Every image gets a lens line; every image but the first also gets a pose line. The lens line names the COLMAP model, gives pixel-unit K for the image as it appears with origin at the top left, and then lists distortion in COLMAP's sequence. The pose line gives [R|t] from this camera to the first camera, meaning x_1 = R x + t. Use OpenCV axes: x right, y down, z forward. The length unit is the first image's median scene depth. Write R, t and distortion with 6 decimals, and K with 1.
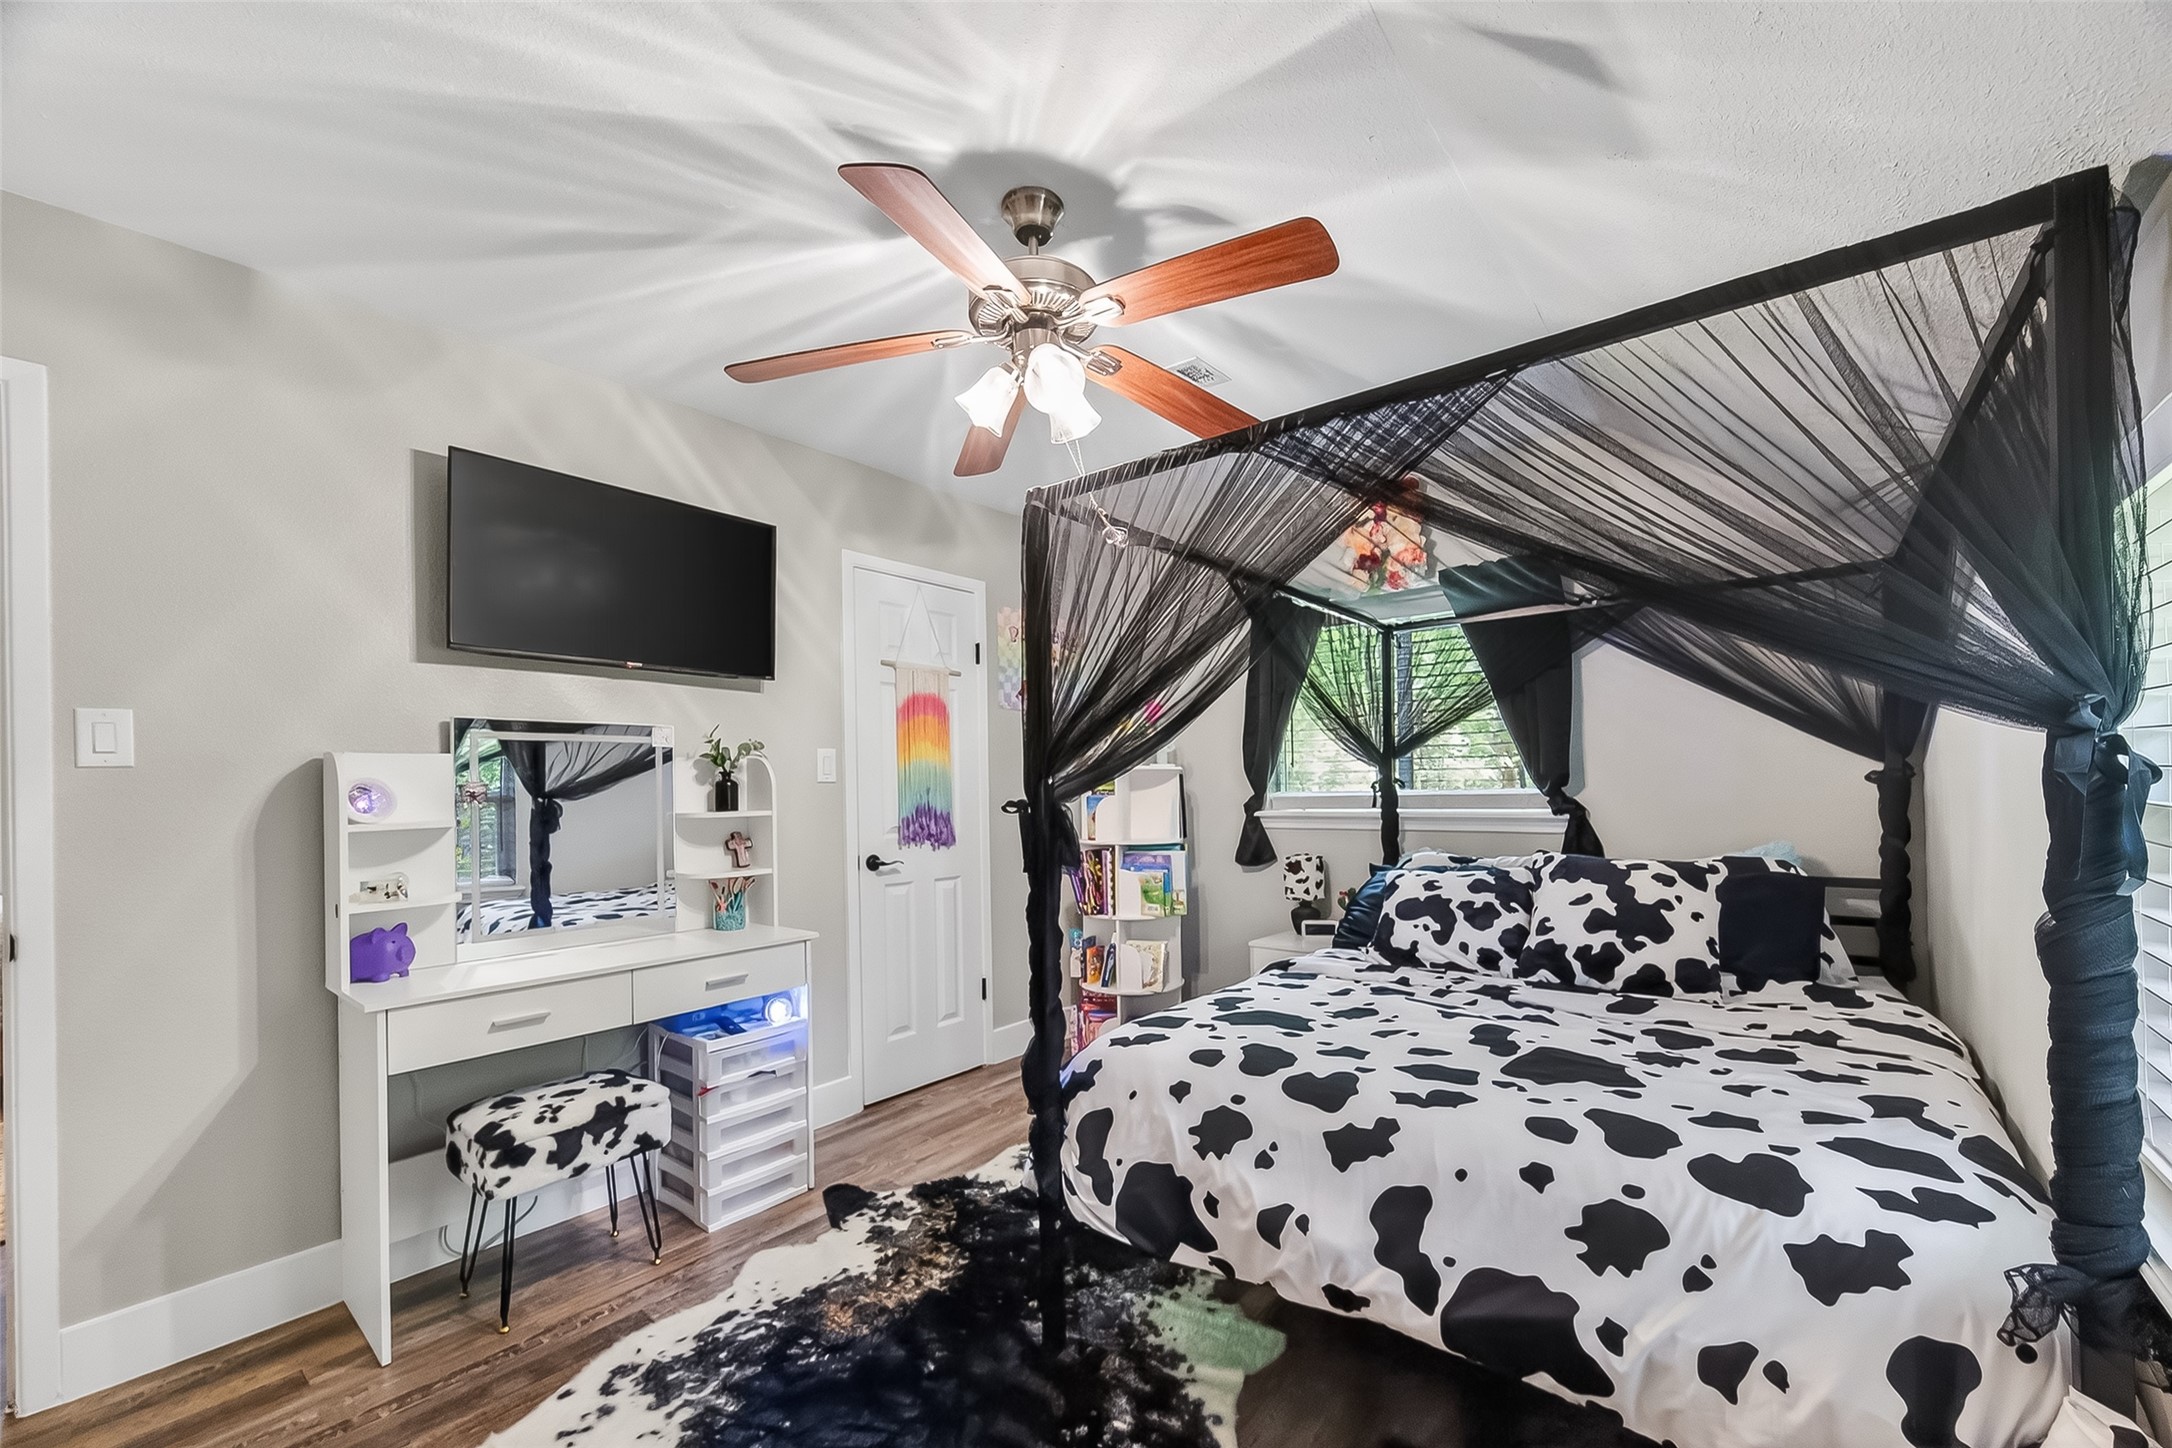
lens RADIAL K [[866.2, 0, 1088.1], [0, 866.2, 778.1], [0, 0, 1]] dist [0.000655, 0.000329]
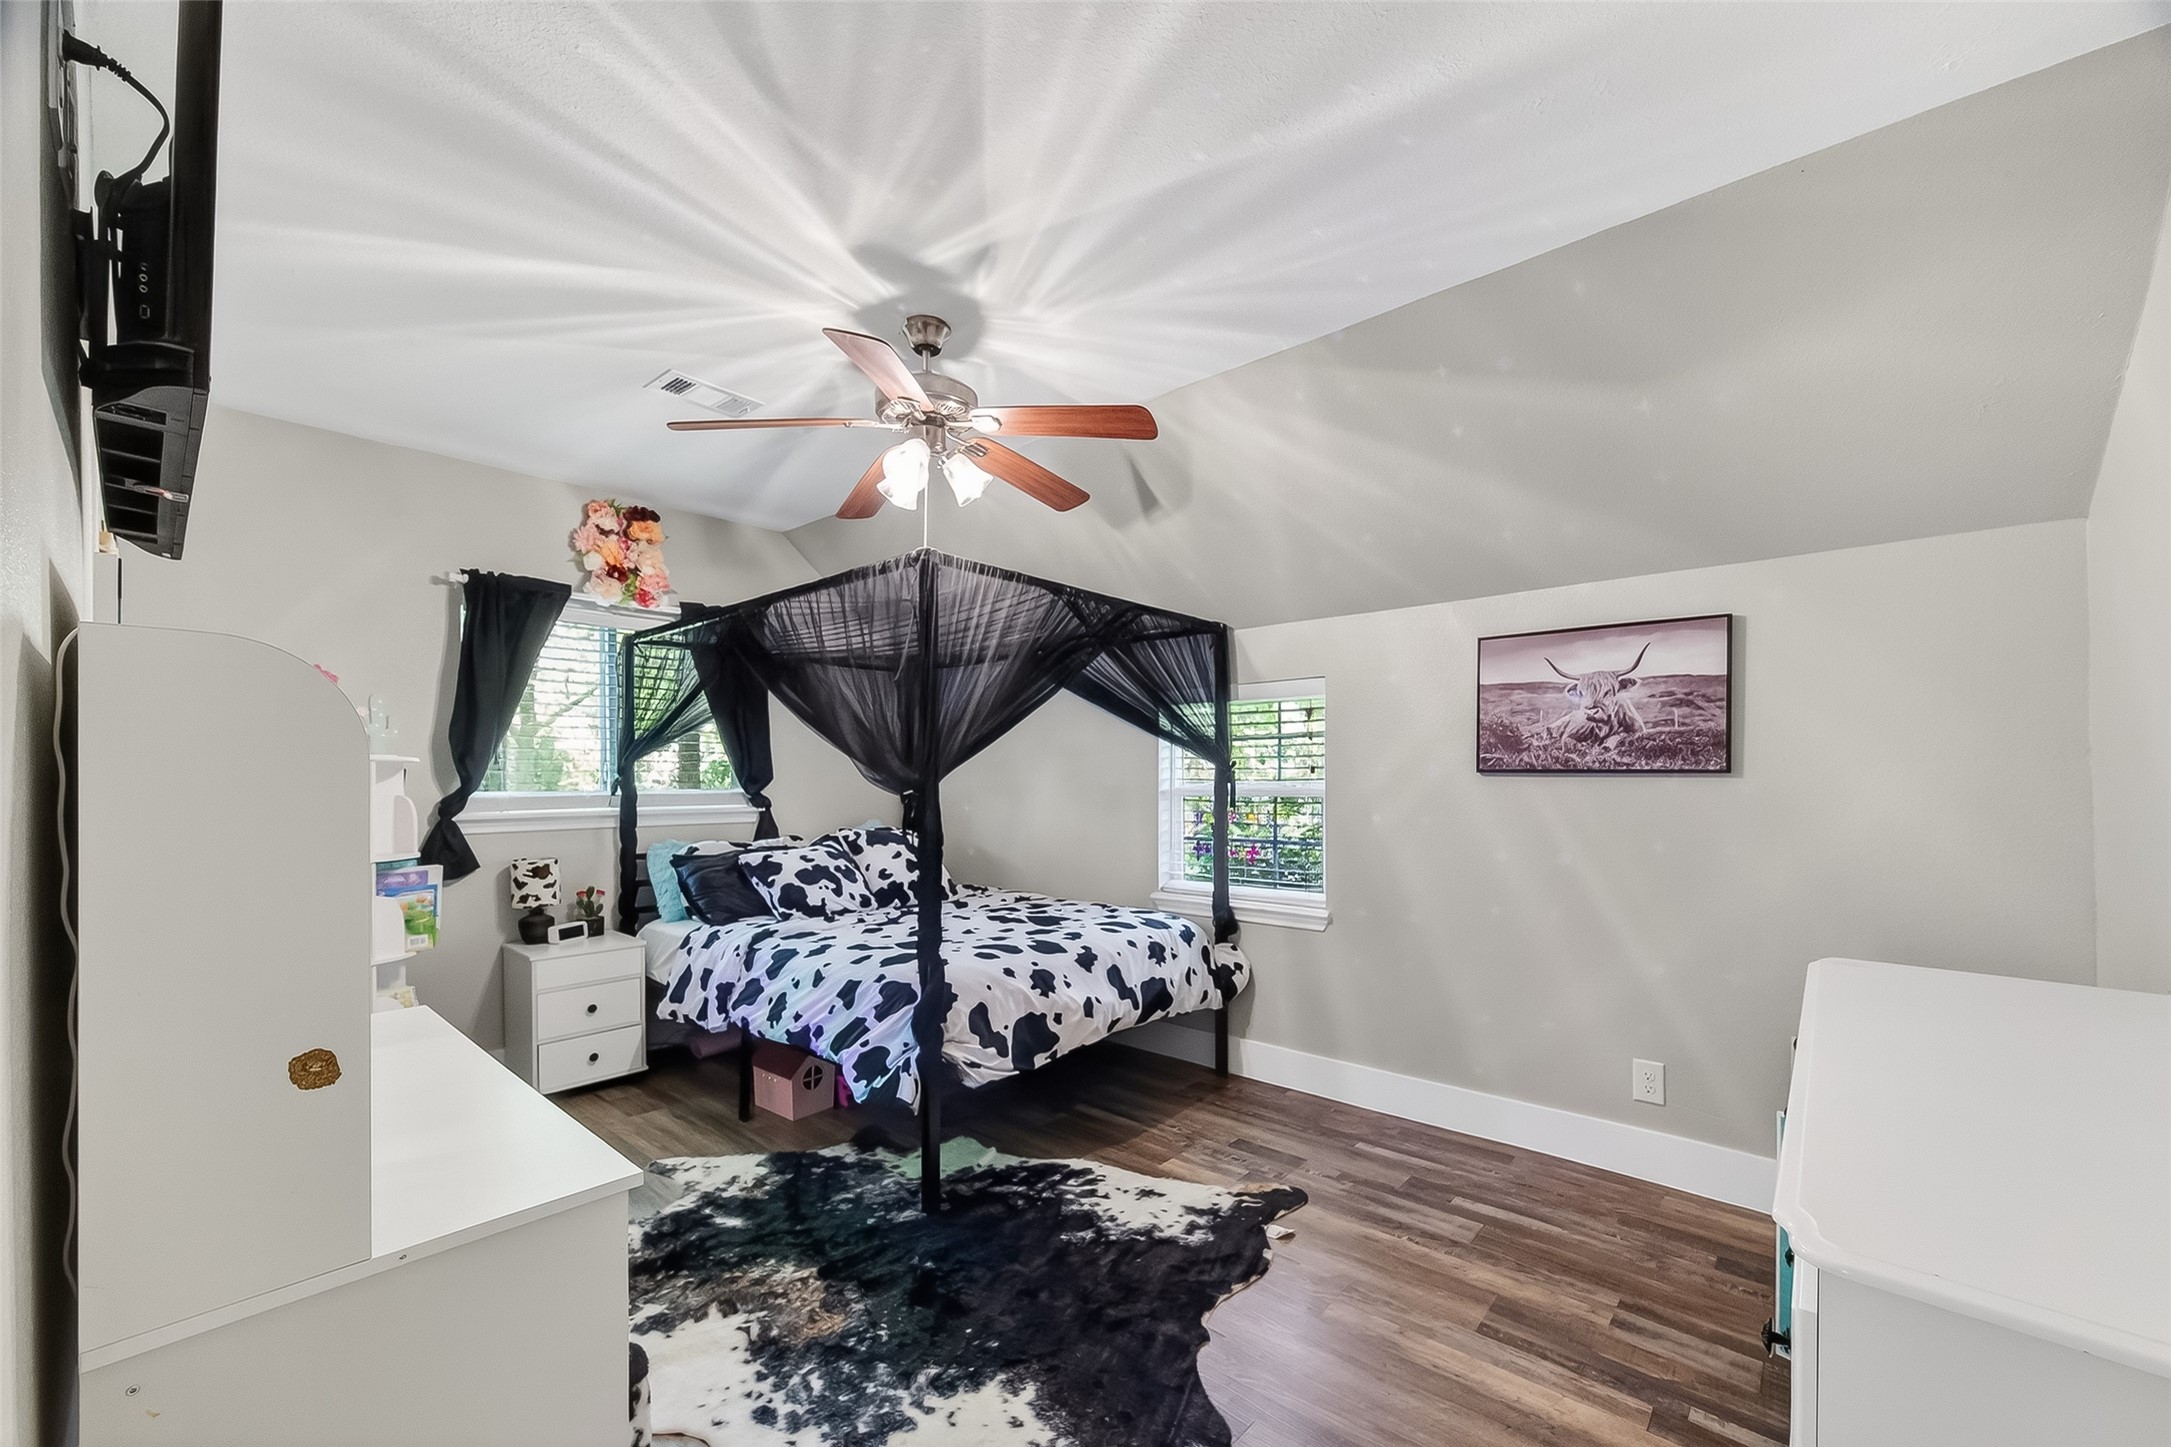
lens RADIAL K [[865.8, 0, 1087.6], [0, 865.8, 777.6], [0, 0, 1]] dist [0.000655, 0.000329]
pose [[0.047977, 0.024215, 0.998555, -1.288065], [-0.005702, 0.999696, -0.023969, 0.036371], [-0.998832, -0.004543, 0.048101, 0.680706]]
